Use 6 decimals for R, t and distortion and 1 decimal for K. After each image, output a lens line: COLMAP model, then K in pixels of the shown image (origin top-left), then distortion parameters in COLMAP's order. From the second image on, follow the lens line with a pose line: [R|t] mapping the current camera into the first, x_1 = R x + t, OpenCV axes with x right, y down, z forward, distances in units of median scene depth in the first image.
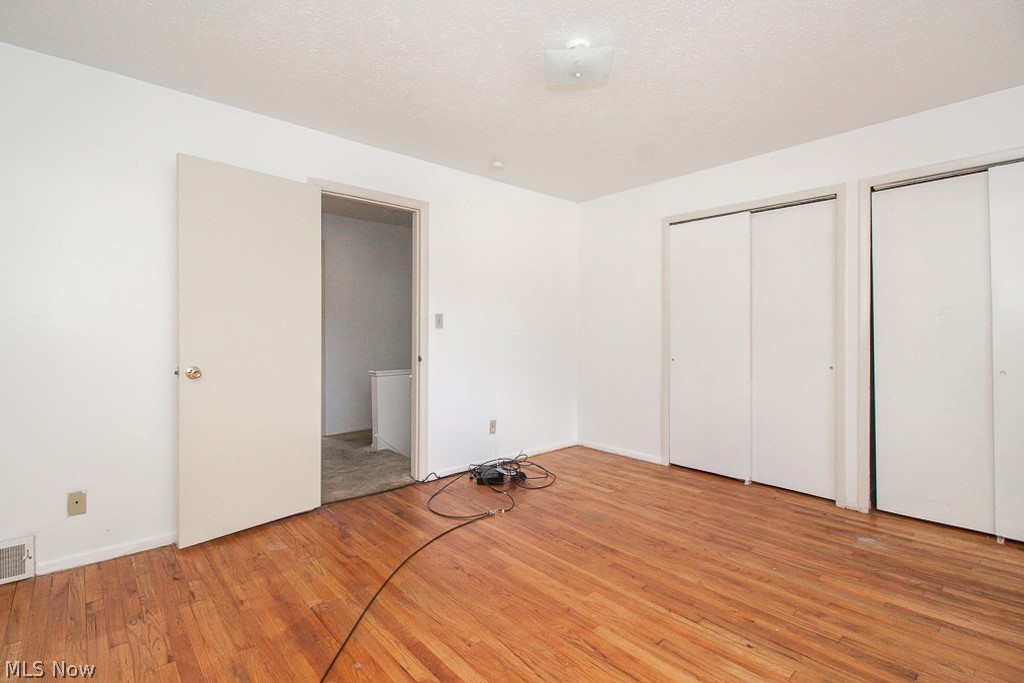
lens RADIAL K [[474.9, 0, 511.0], [0, 474.9, 333.0], [0, 0, 1]] dist [0.001655, -0.003853]
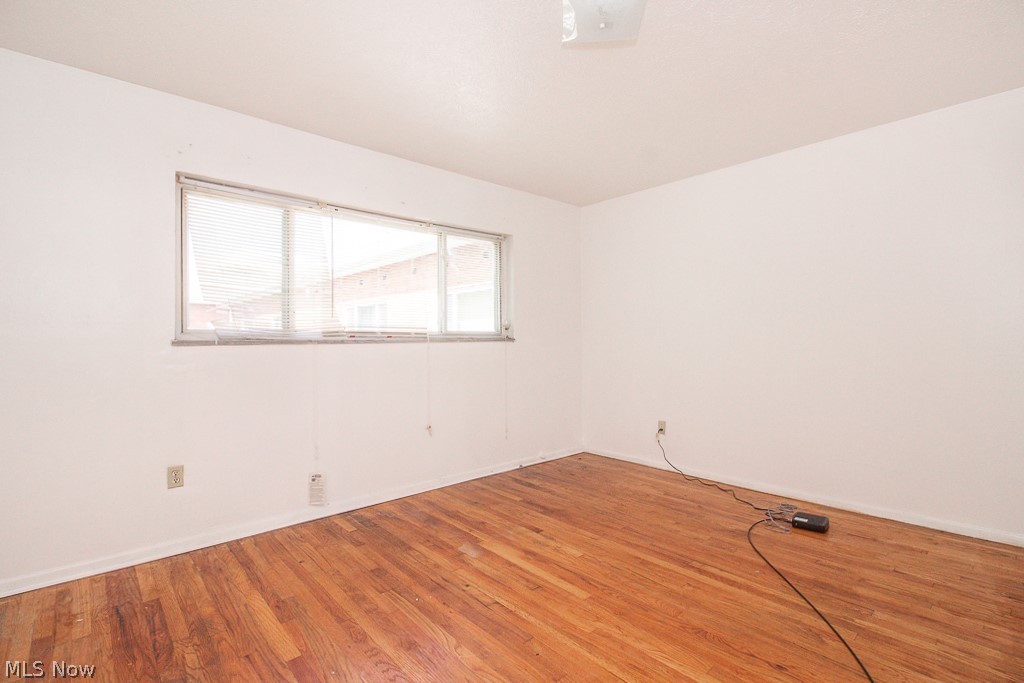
lens RADIAL K [[474.9, 0, 512.6], [0, 474.9, 336.3], [0, 0, 1]] dist [0.001655, -0.003853]
pose [[-0.999964, 0.007343, 0.004215, 0.322674], [0.007329, 0.999967, -0.003386, -0.000226], [-0.004239, -0.003355, -0.999985, 1.971444]]
